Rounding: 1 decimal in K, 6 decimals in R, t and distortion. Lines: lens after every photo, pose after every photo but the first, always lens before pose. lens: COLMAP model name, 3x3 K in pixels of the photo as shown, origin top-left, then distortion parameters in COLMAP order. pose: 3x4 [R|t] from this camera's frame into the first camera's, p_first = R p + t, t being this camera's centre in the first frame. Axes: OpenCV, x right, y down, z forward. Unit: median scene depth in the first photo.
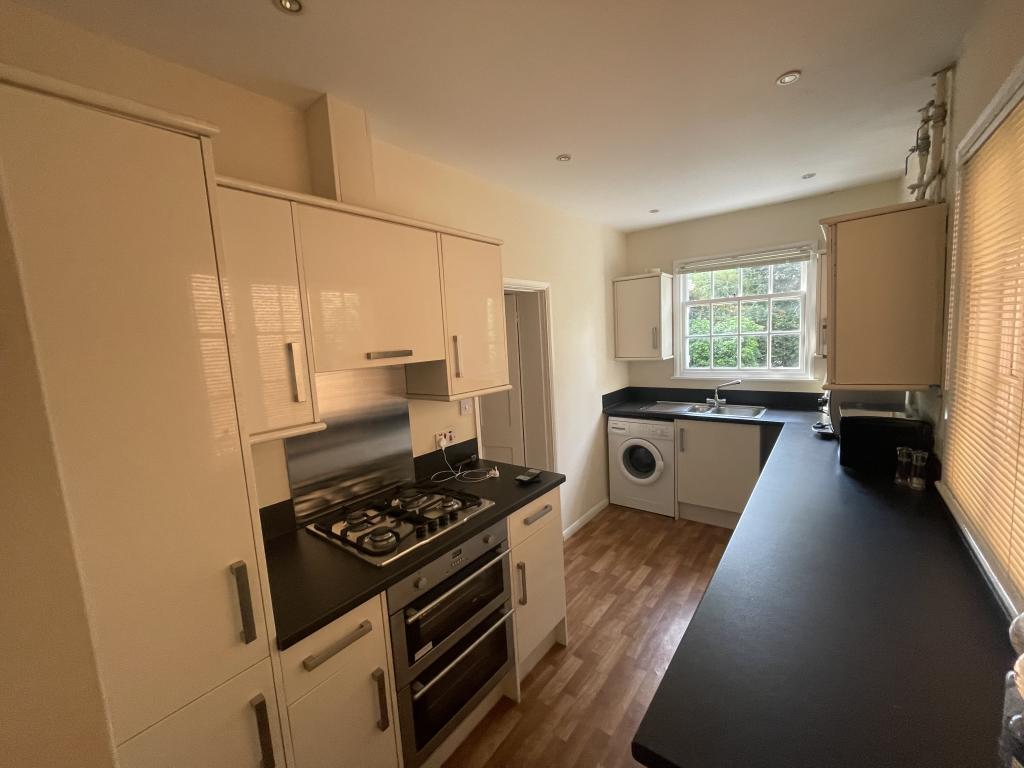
lens RADIAL K [[410.4, 0, 514.3], [0, 410.4, 387.0], [0, 0, 1]] dist [0.000551, 0.000130]
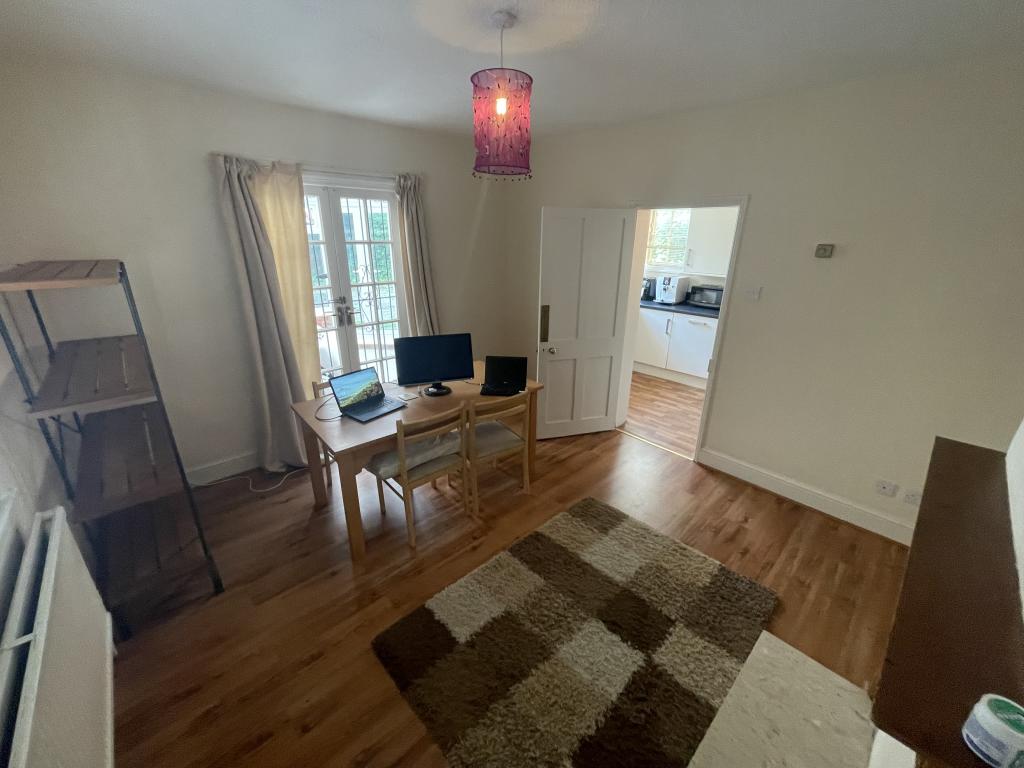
lens RADIAL K [[410.4, 0, 516.0], [0, 410.4, 382.9], [0, 0, 1]] dist [0.000551, 0.000130]
pose [[0.169171, -0.298061, 0.939436, -1.182702], [0.098015, 0.953537, 0.284885, -0.141623], [-0.980701, 0.043885, 0.190526, 1.138955]]
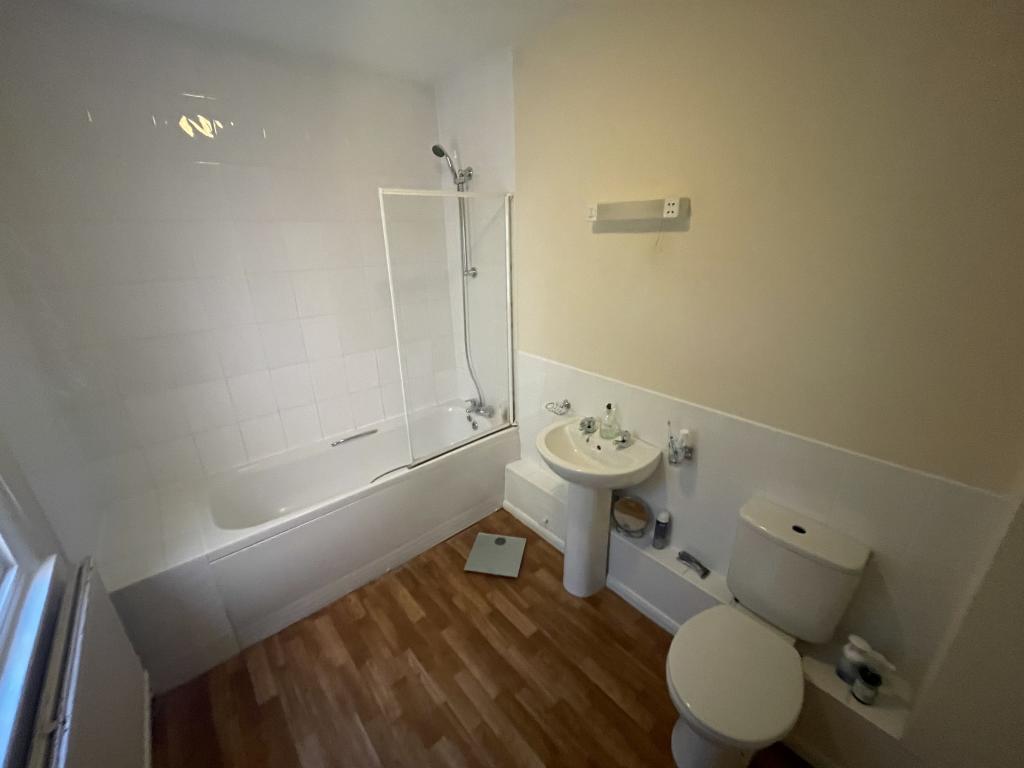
lens RADIAL K [[410.4, 0, 513.1], [0, 410.4, 383.4], [0, 0, 1]] dist [0.000551, 0.000130]
pose [[-0.197822, 0.349680, -0.915746, 0.741545], [-0.104674, 0.921330, 0.374425, -0.168795], [0.974633, 0.169924, -0.145657, 0.925565]]
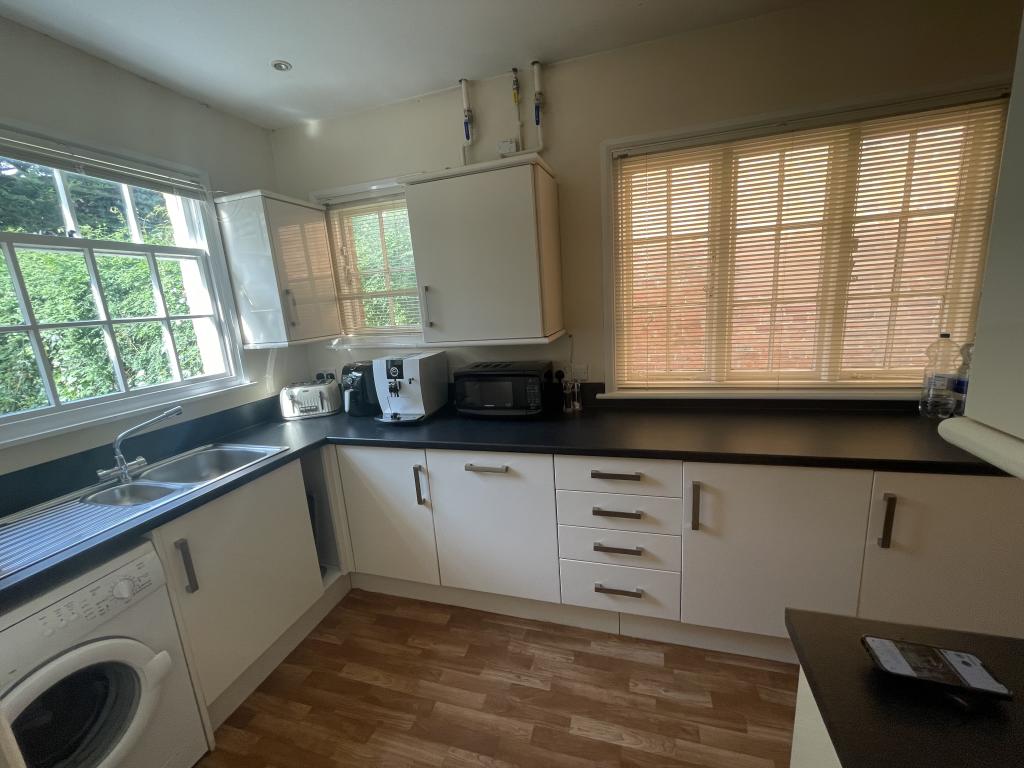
lens RADIAL K [[410.4, 0, 532.7], [0, 410.4, 386.0], [0, 0, 1]] dist [0.000551, 0.000130]
pose [[-0.363136, -0.121820, 0.923738, -0.075529], [0.190937, 0.960646, 0.201748, -0.065036], [-0.911962, 0.249638, -0.325585, 0.851427]]
